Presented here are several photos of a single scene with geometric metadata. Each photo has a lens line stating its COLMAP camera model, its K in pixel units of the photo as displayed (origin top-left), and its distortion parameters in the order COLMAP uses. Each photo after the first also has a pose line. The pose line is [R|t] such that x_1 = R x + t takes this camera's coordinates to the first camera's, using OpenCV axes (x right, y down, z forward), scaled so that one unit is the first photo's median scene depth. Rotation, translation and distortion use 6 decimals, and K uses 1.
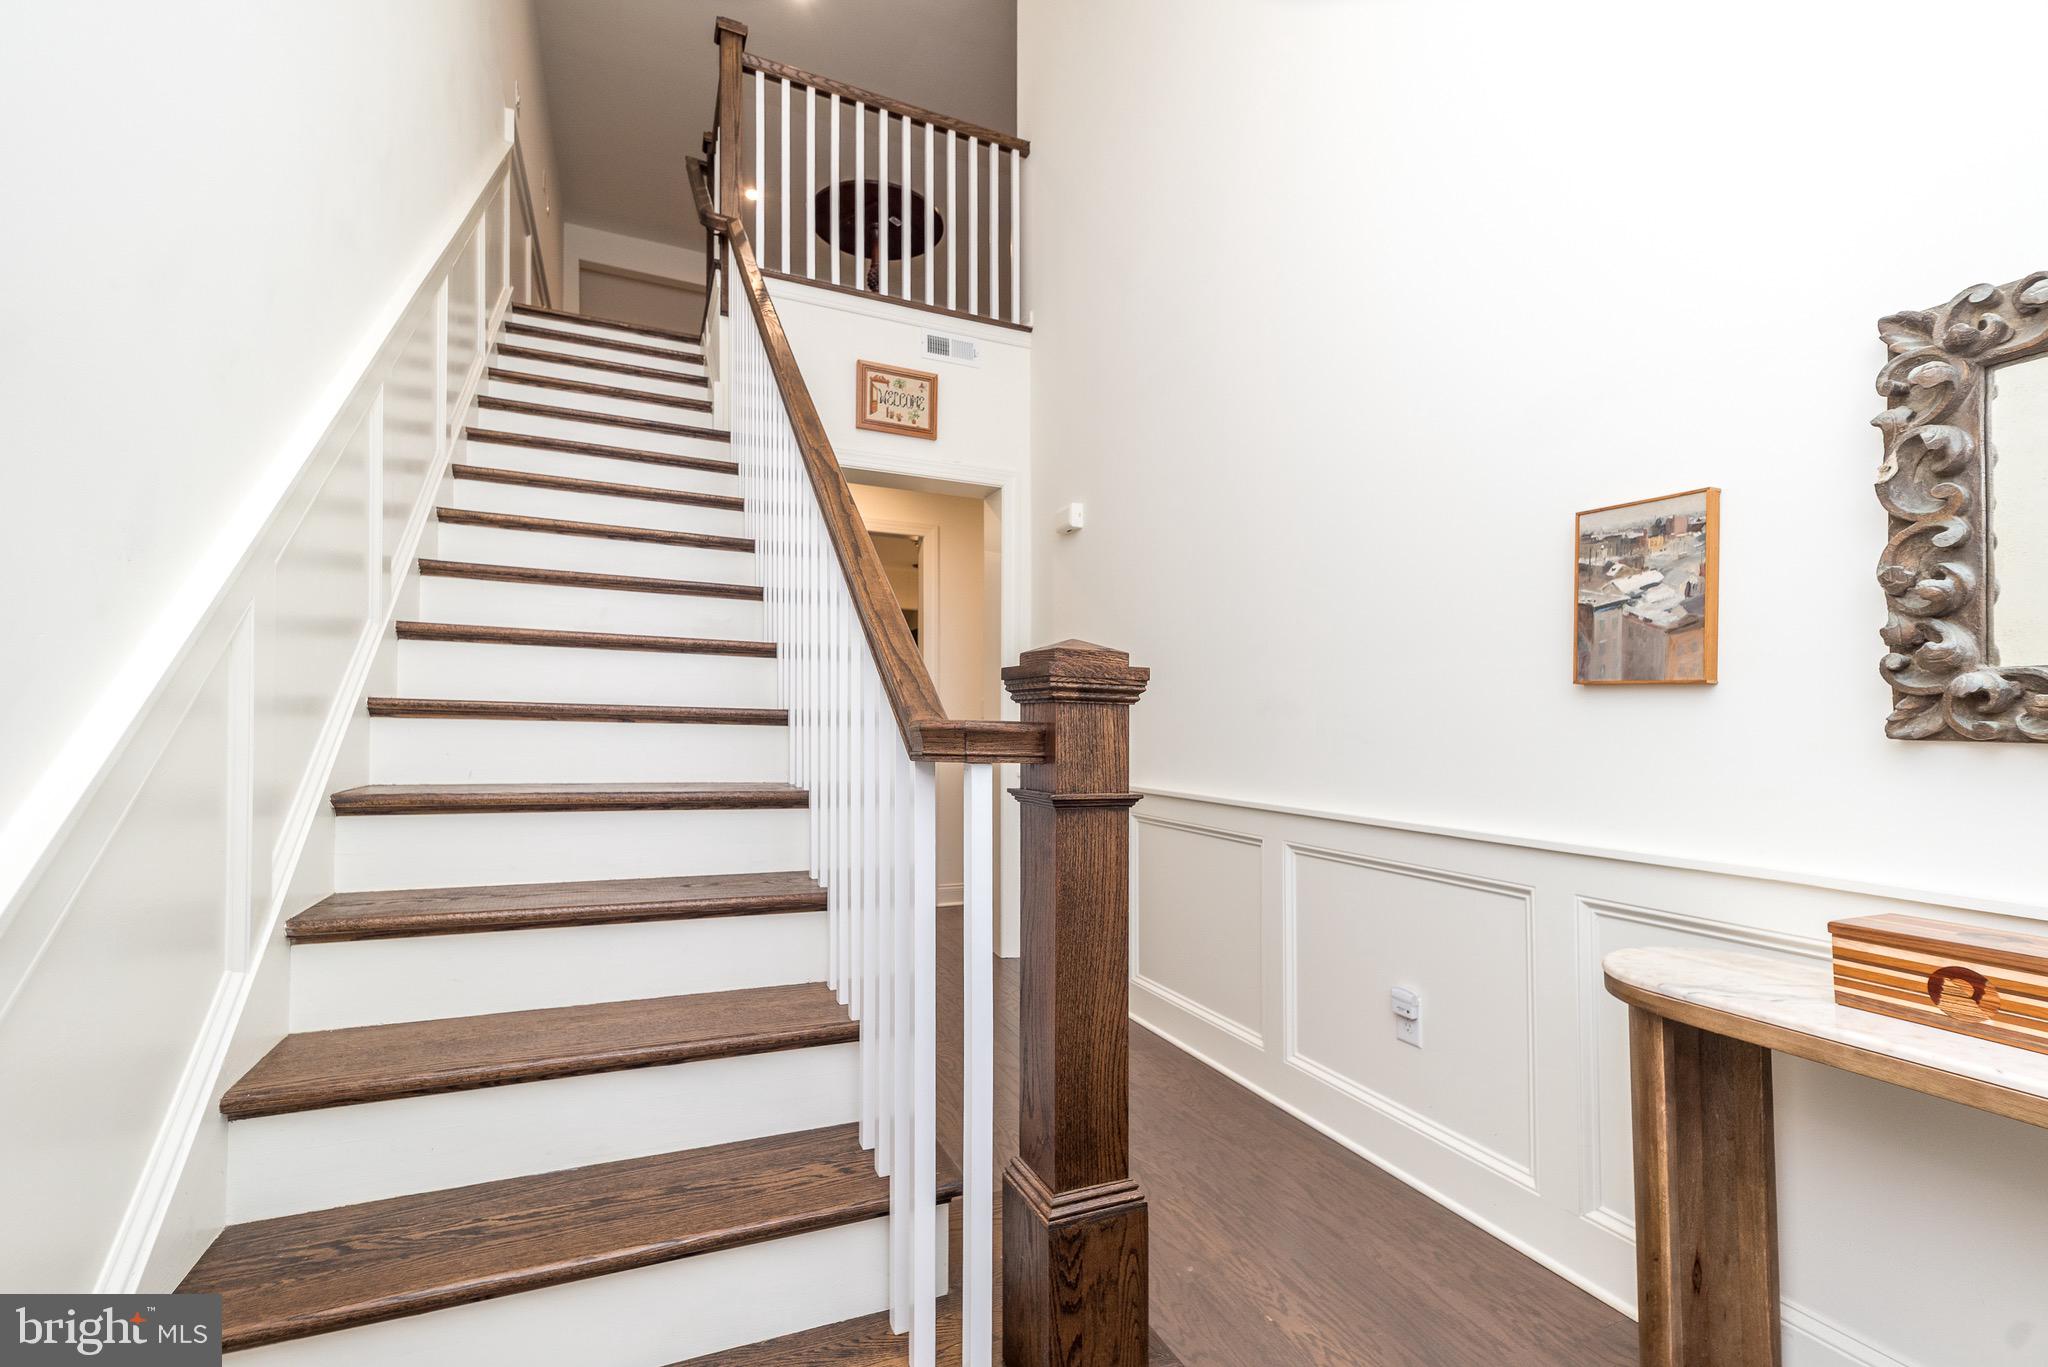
lens RADIAL K [[891.0, 0, 1029.9], [0, 891.0, 717.0], [0, 0, 1]] dist [0.003590, 0.000027]
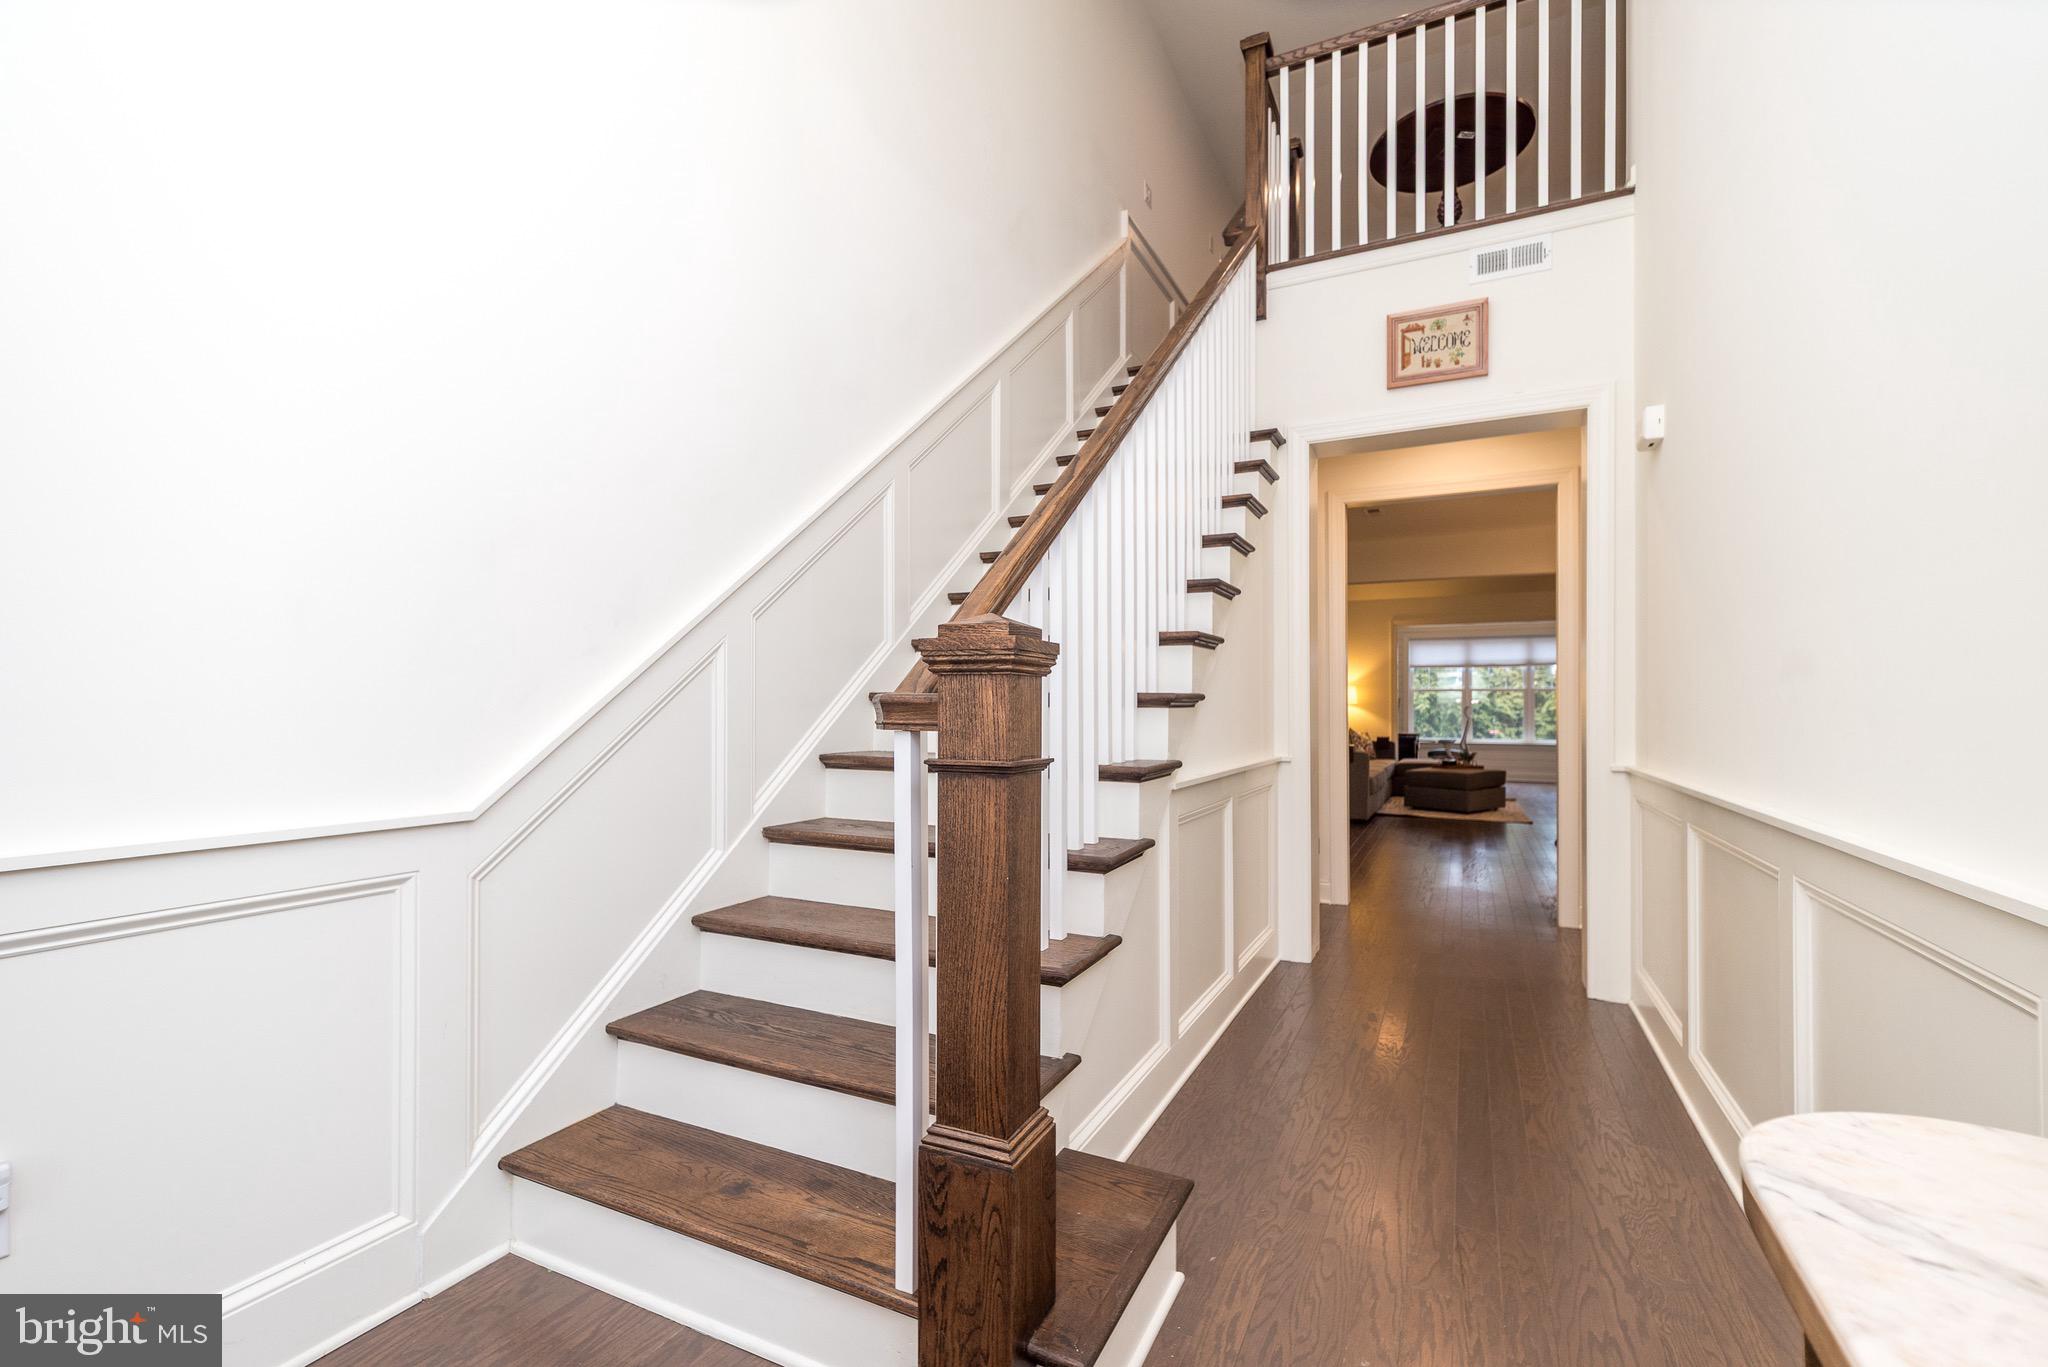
lens RADIAL K [[891.0, 0, 1029.9], [0, 891.0, 717.0], [0, 0, 1]] dist [0.003590, 0.000027]
pose [[0.642531, -0.008825, -0.766209, 0.275590], [0.014922, 0.999888, 0.000997, 0.010515], [0.766114, -0.012073, 0.642591, 0.113390]]
